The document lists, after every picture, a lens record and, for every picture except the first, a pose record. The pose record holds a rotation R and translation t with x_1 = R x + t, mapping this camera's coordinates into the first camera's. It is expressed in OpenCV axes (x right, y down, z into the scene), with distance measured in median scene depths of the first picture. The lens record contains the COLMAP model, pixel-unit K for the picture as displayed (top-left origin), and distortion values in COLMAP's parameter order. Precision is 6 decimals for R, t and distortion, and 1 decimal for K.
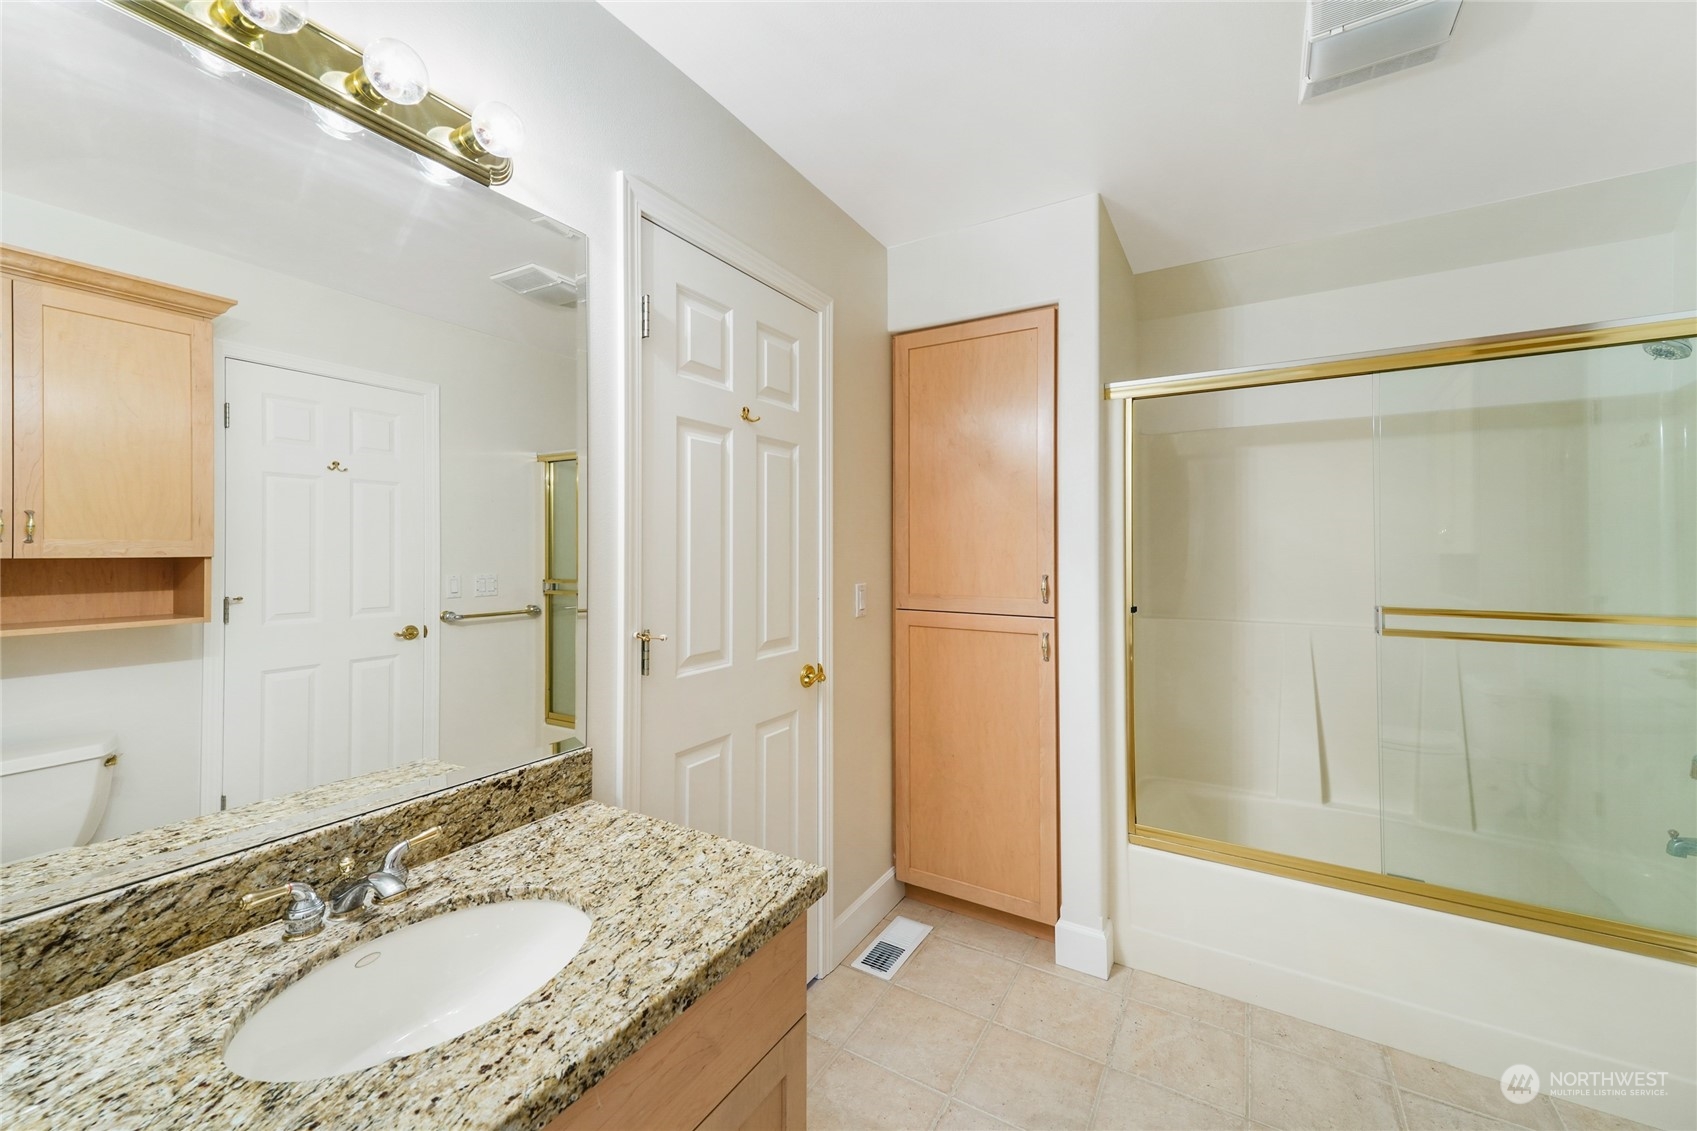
lens RADIAL K [[704.6, 0, 834.3], [0, 704.6, 550.8], [0, 0, 1]] dist [-0.005296, -0.000897]
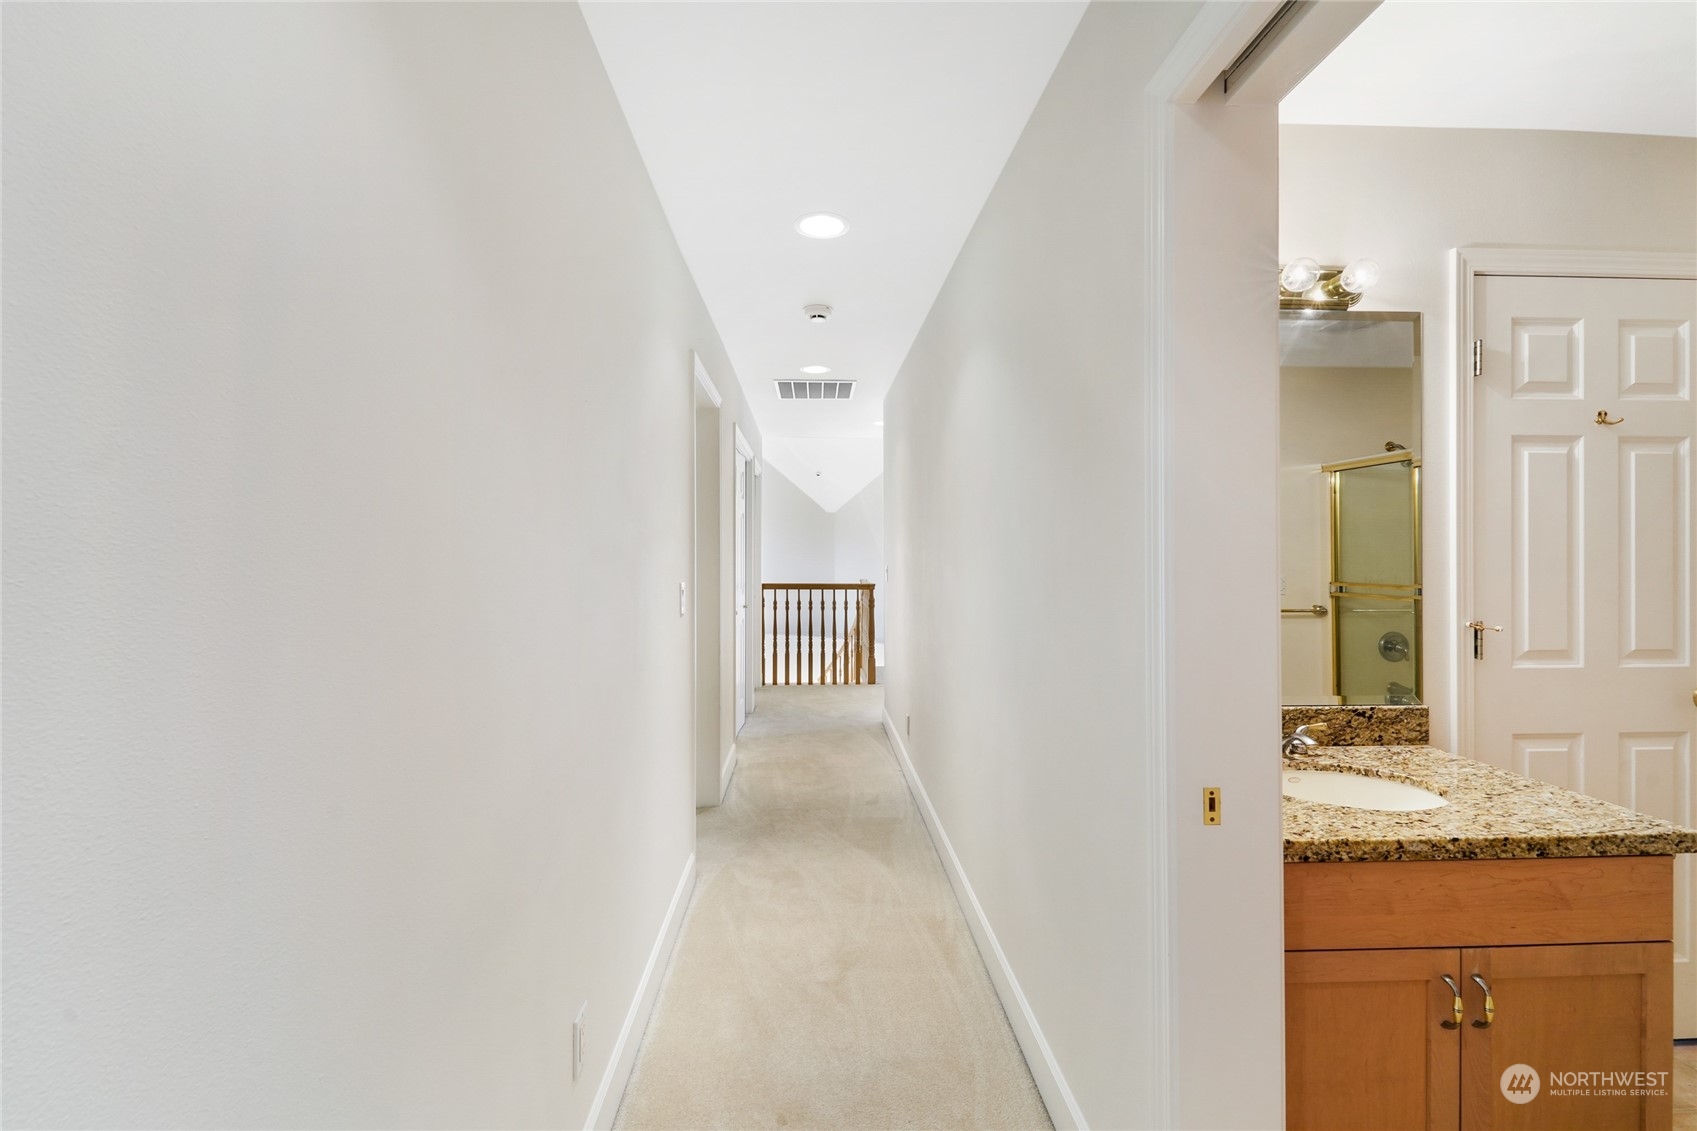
lens RADIAL K [[704.6, 0, 831.3], [0, 704.6, 549.7], [0, 0, 1]] dist [-0.005296, -0.000897]
pose [[0.568184, -0.003567, -0.822894, 0.106764], [-0.003220, 0.999973, -0.006558, 0.004221], [0.822895, 0.006376, 0.568157, -0.726462]]
